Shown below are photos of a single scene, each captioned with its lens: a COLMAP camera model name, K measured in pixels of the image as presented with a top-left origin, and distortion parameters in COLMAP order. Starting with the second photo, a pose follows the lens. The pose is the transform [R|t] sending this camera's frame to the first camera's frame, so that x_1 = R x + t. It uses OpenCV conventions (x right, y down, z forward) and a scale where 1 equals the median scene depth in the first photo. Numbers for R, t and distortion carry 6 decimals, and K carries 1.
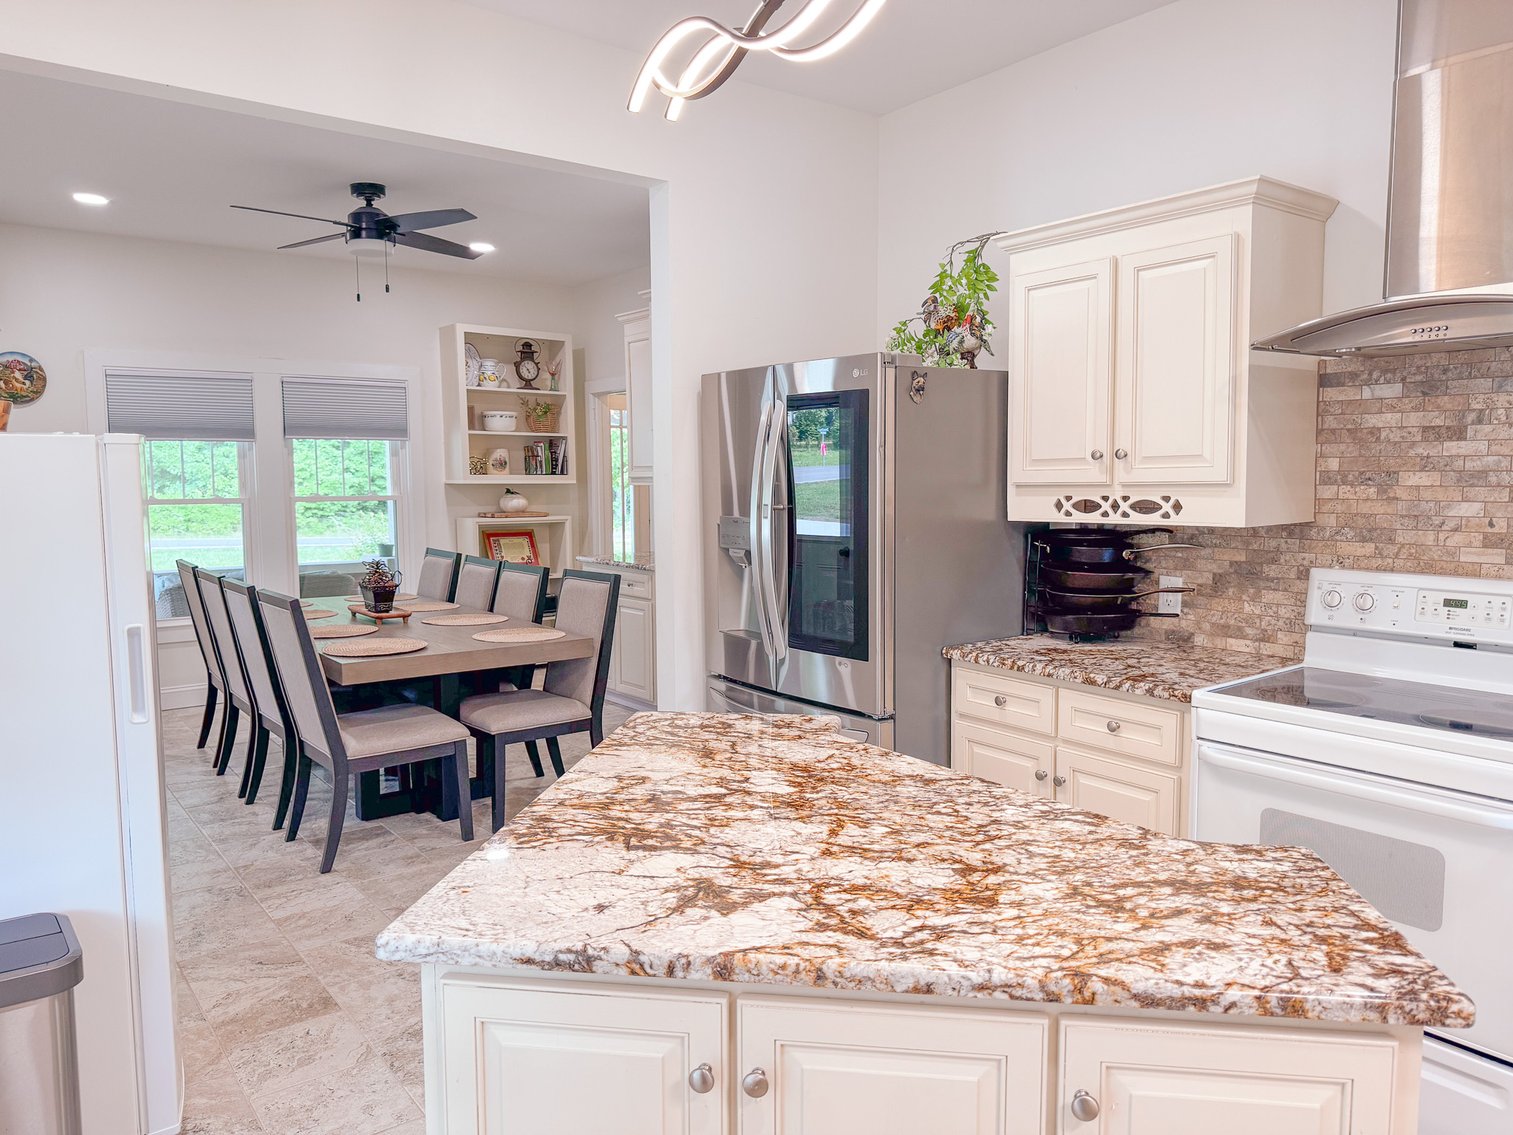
lens RADIAL K [[1077.0, 0, 756.5], [0, 1077.0, 567.5], [0, 0, 1]] dist [0.047567, -0.056887]
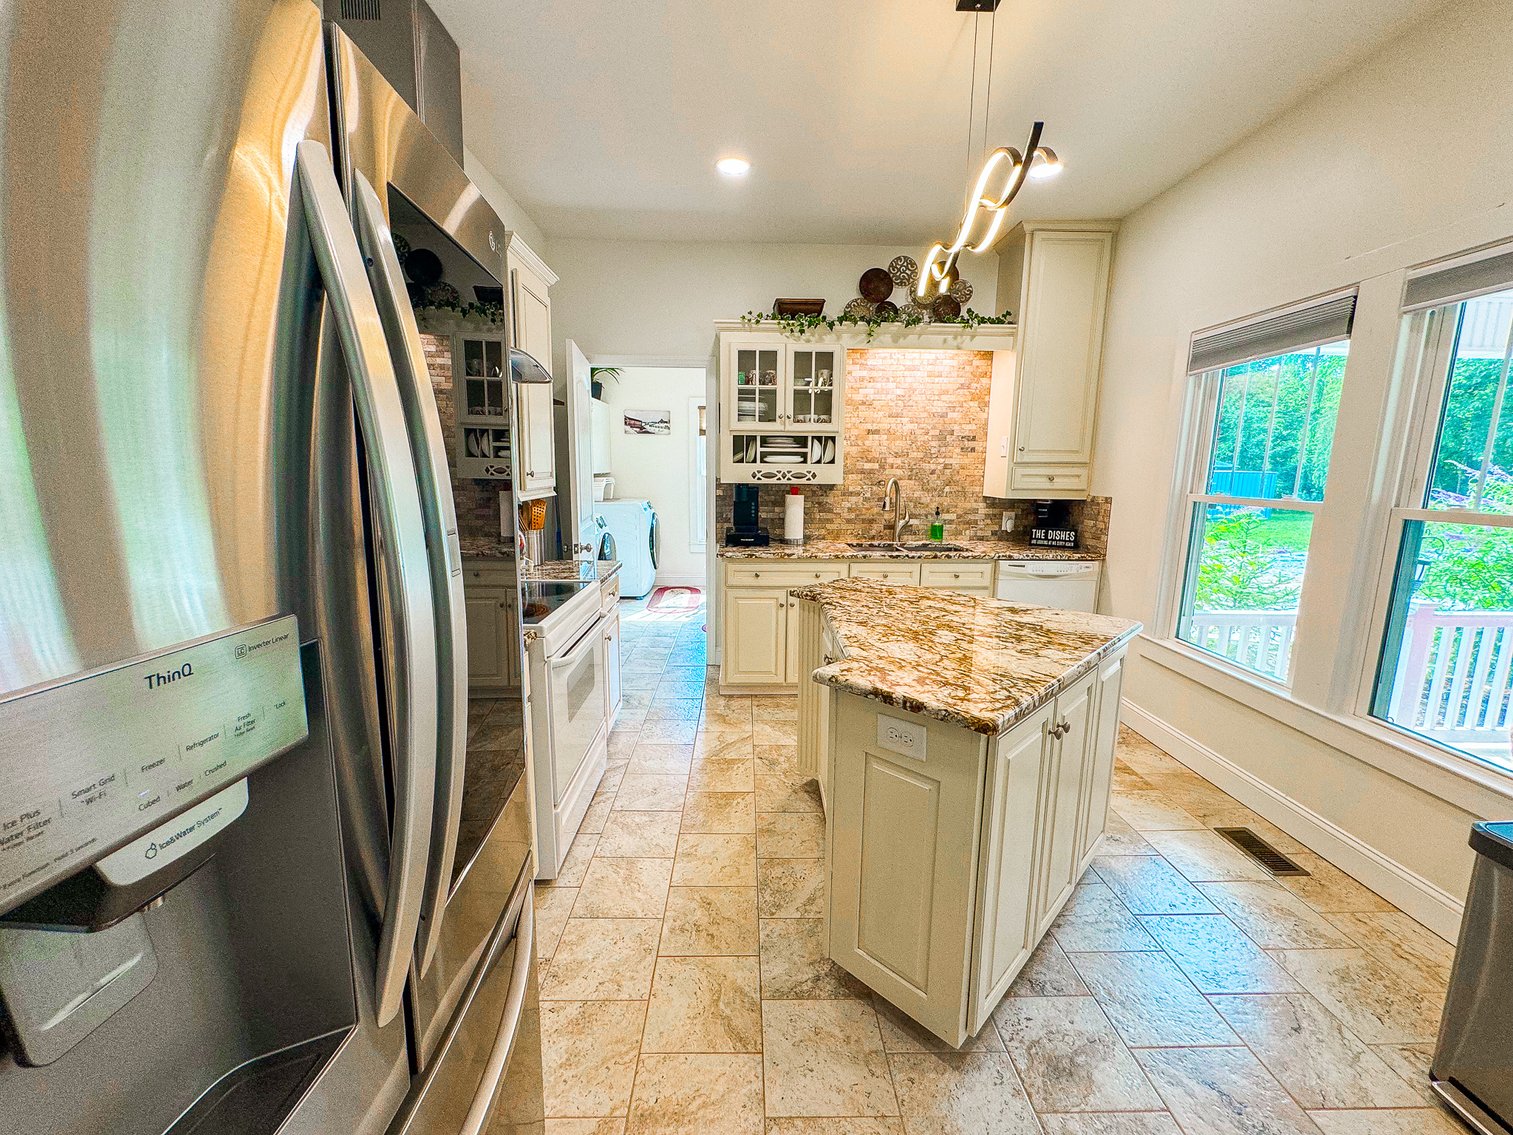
lens RADIAL K [[607.3, 0, 758.9], [0, 607.3, 564.0], [0, 0, 1]] dist [-0.000273, -0.000002]
pose [[-0.809887, -0.096128, 0.578656, -0.216994], [0.048293, 0.972205, 0.229096, -0.111849], [-0.584595, 0.213486, -0.782734, 1.383851]]
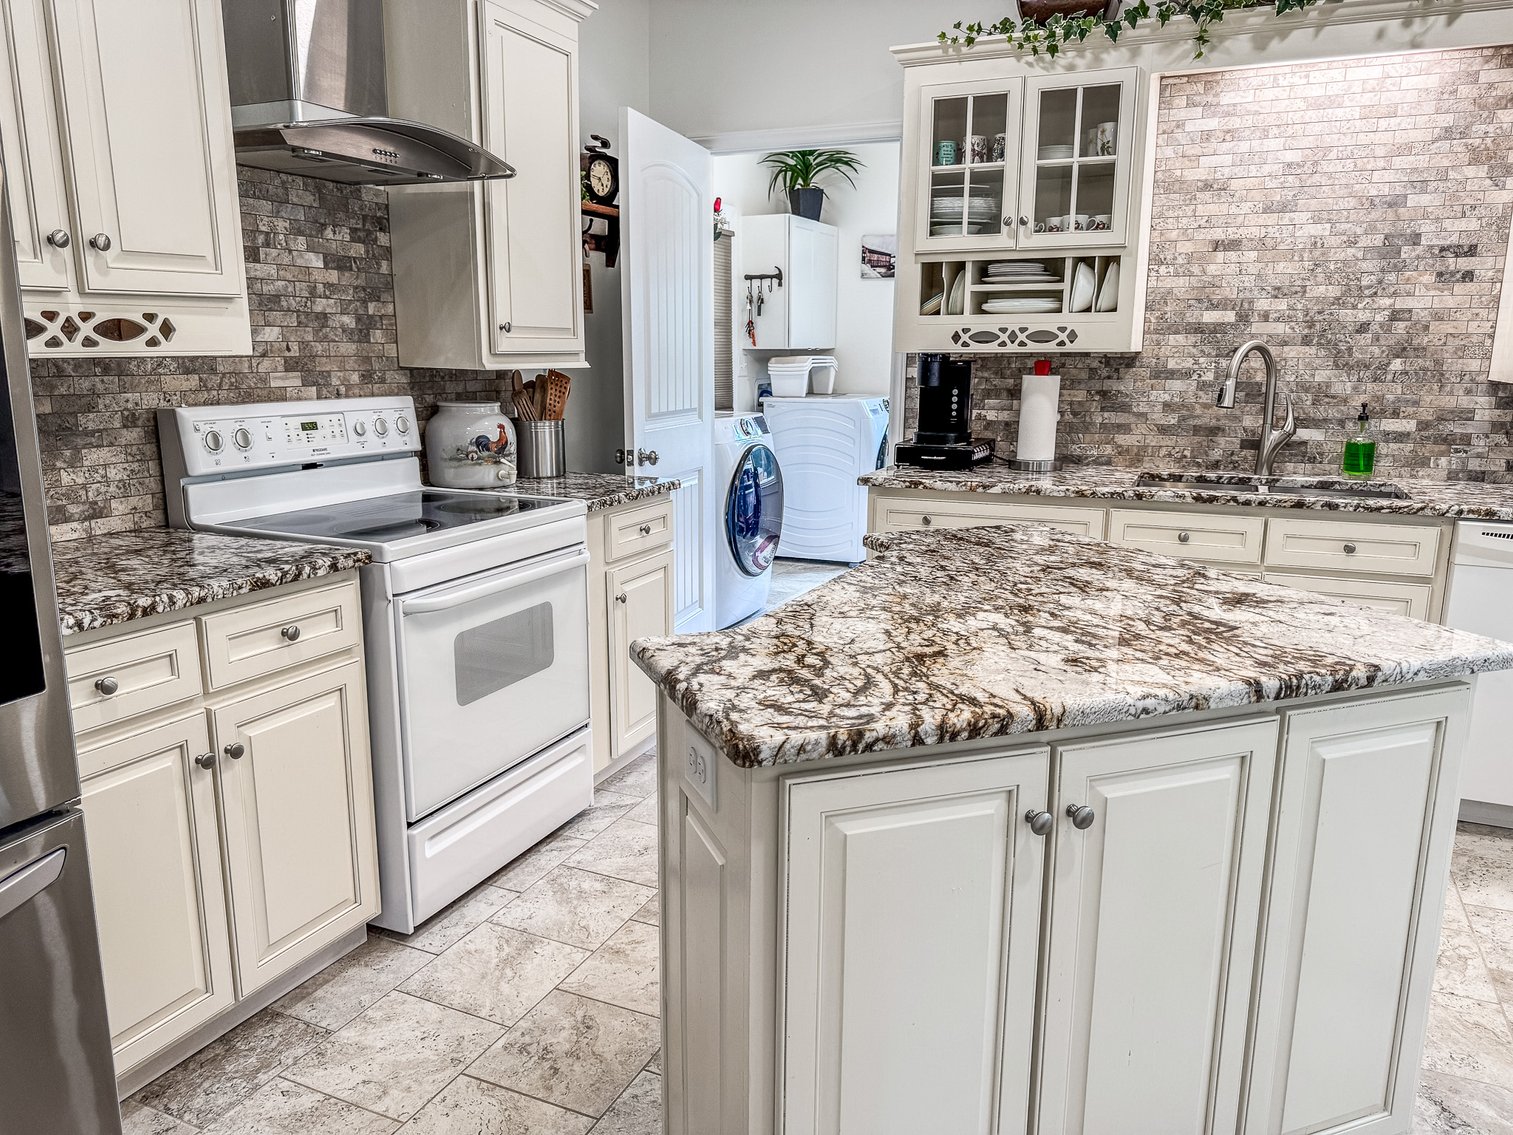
lens RADIAL K [[1077.0, 0, 756.5], [0, 1077.0, 567.5], [0, 0, 1]] dist [0.047567, -0.056887]
pose [[-0.477734, -0.172687, 0.861365, -0.471364], [0.077087, 0.968468, 0.236913, -0.048376], [-0.875116, 0.179581, -0.449358, 1.114449]]
